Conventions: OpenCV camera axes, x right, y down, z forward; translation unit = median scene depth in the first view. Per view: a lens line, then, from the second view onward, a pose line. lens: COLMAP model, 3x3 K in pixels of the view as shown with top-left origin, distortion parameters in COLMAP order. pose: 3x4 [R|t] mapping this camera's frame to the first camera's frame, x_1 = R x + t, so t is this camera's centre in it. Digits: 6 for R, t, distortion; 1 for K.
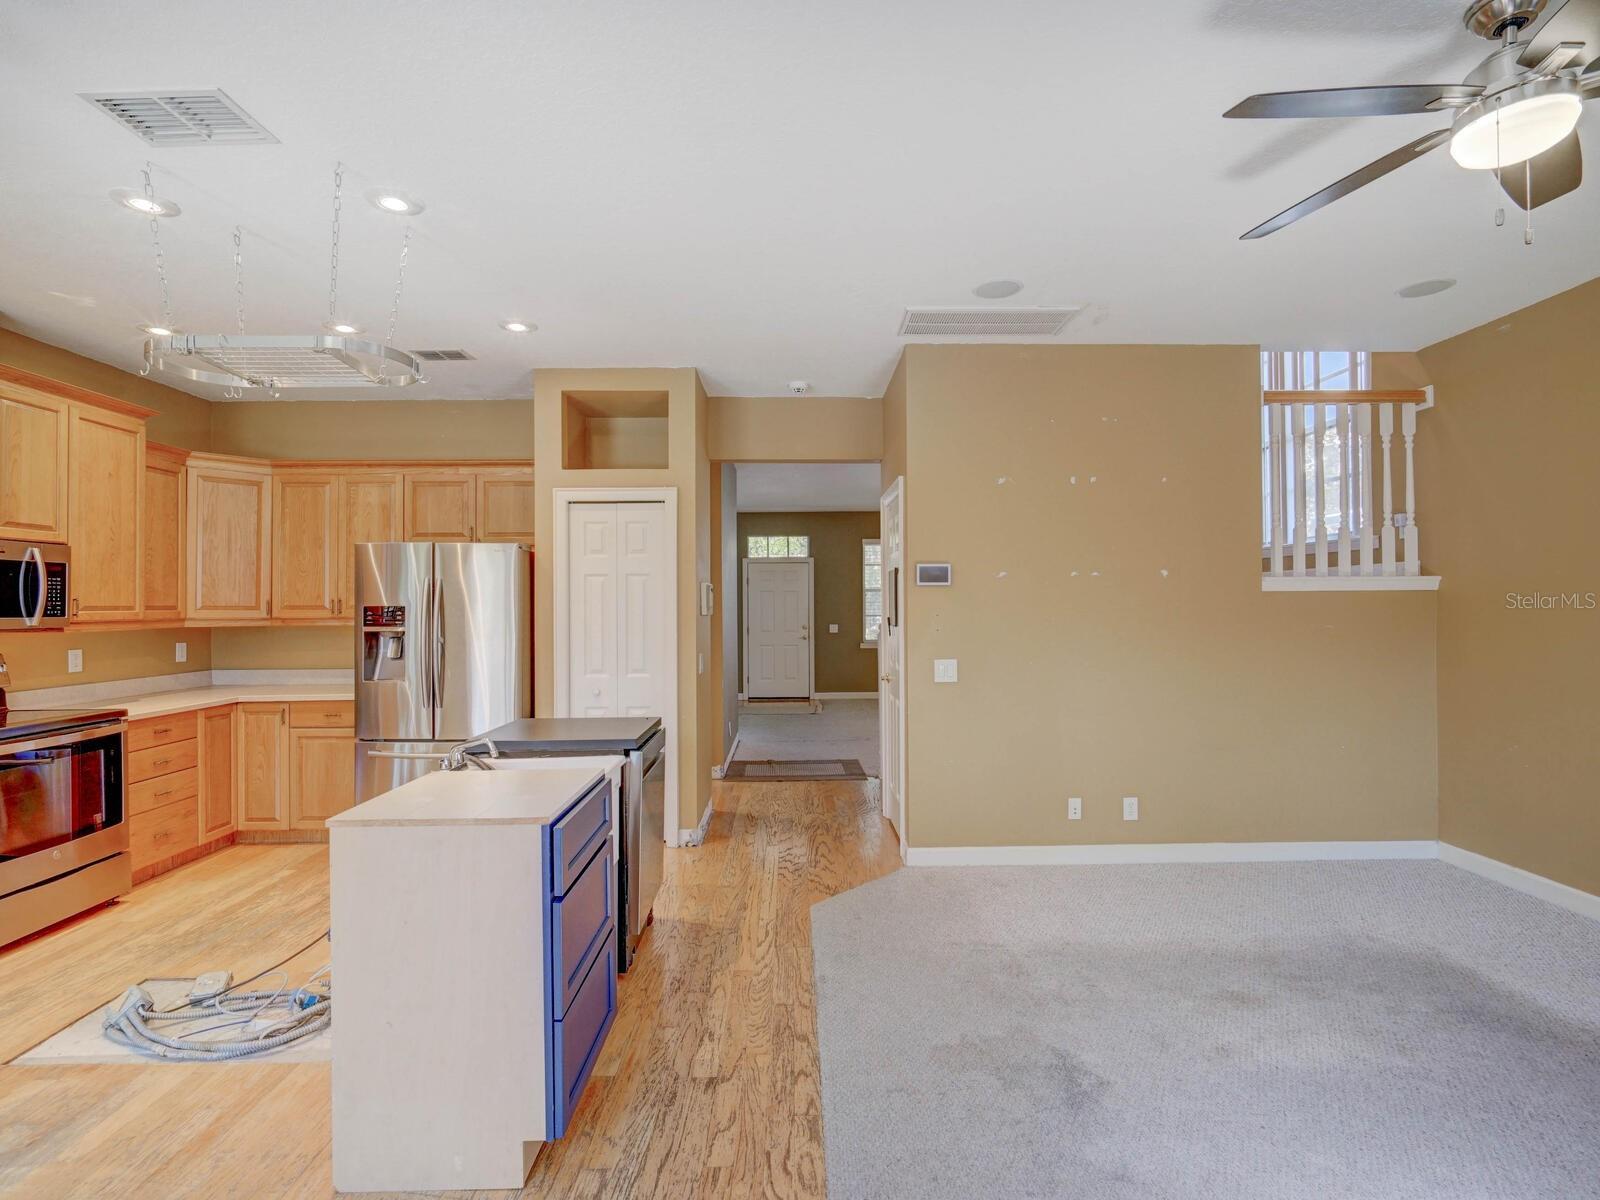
lens RADIAL K [[796.0, 0, 780.0], [0, 796.0, 607.4], [0, 0, 1]] dist [0.003039, 0.001587]
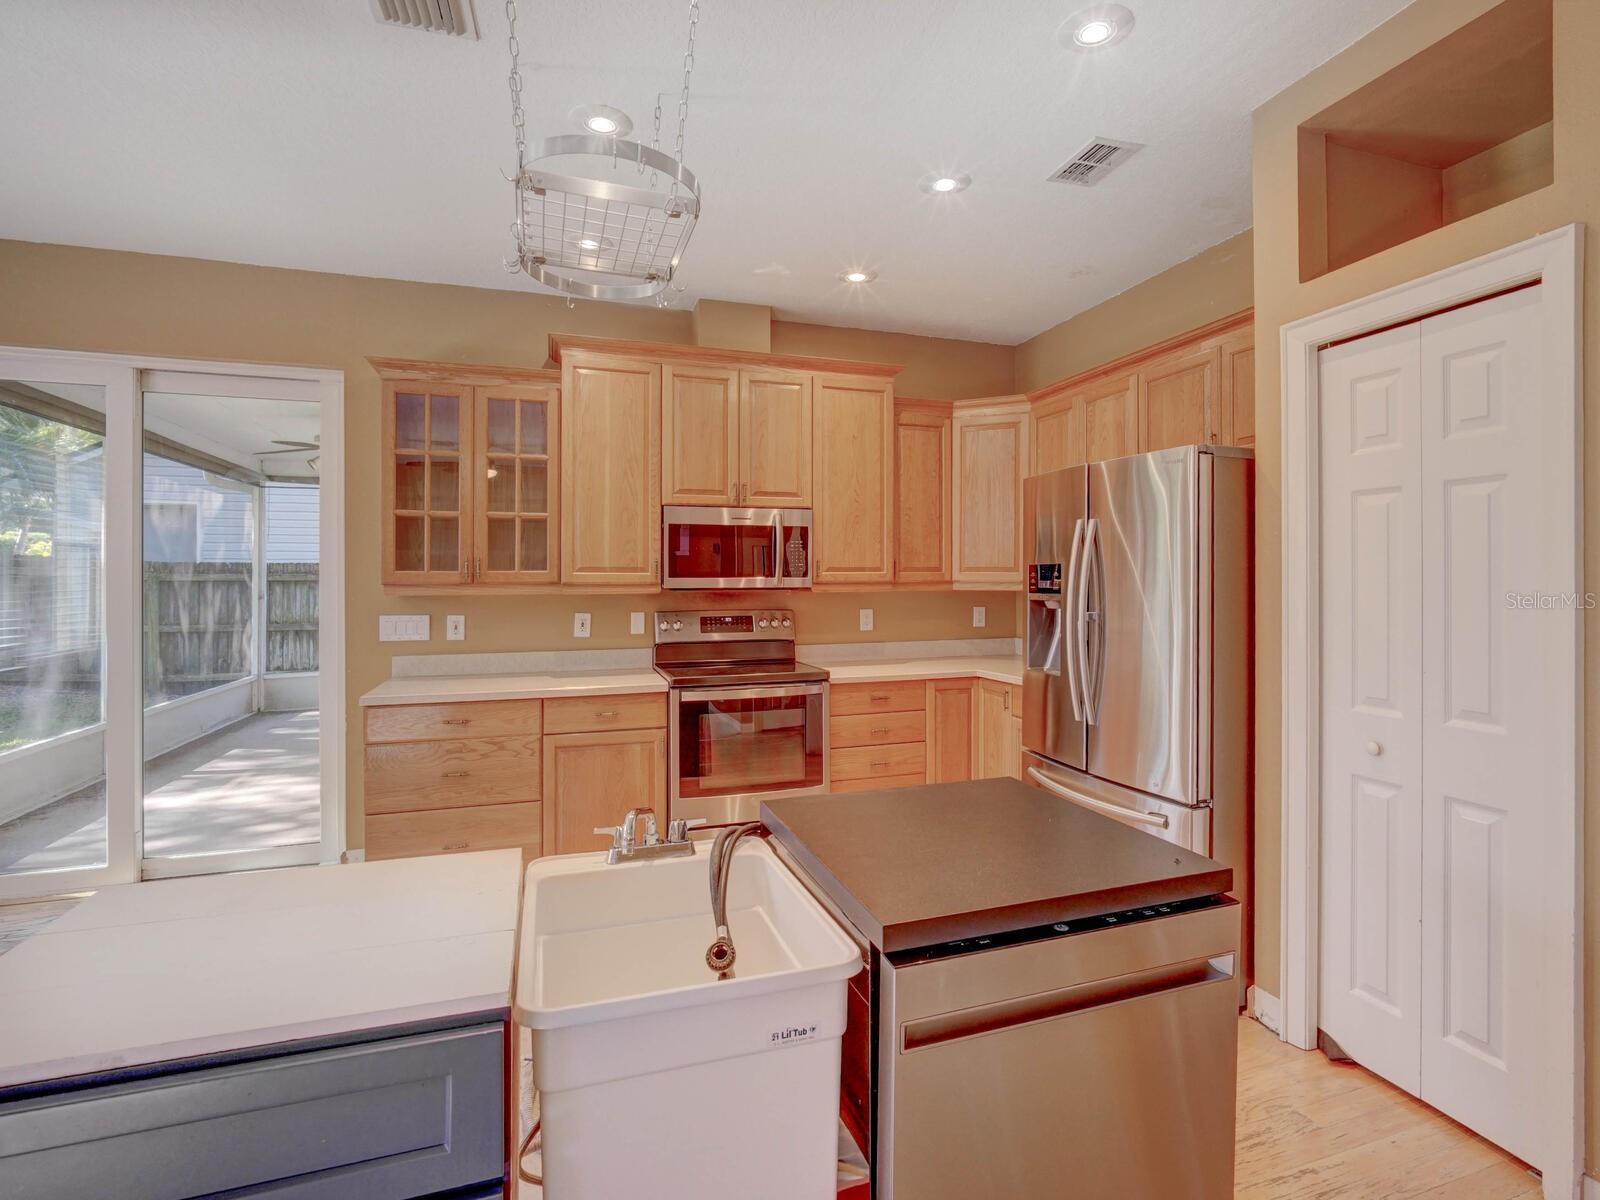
lens RADIAL K [[787.2, 0, 916.9], [0, 787.2, 577.9], [0, 0, 1]] dist [0.001511, 0.000751]
pose [[0.345420, 0.002038, -0.938446, 0.112035], [0.000260, 0.999997, 0.002267, 0.008550], [0.938448, -0.001028, 0.345418, 0.652677]]
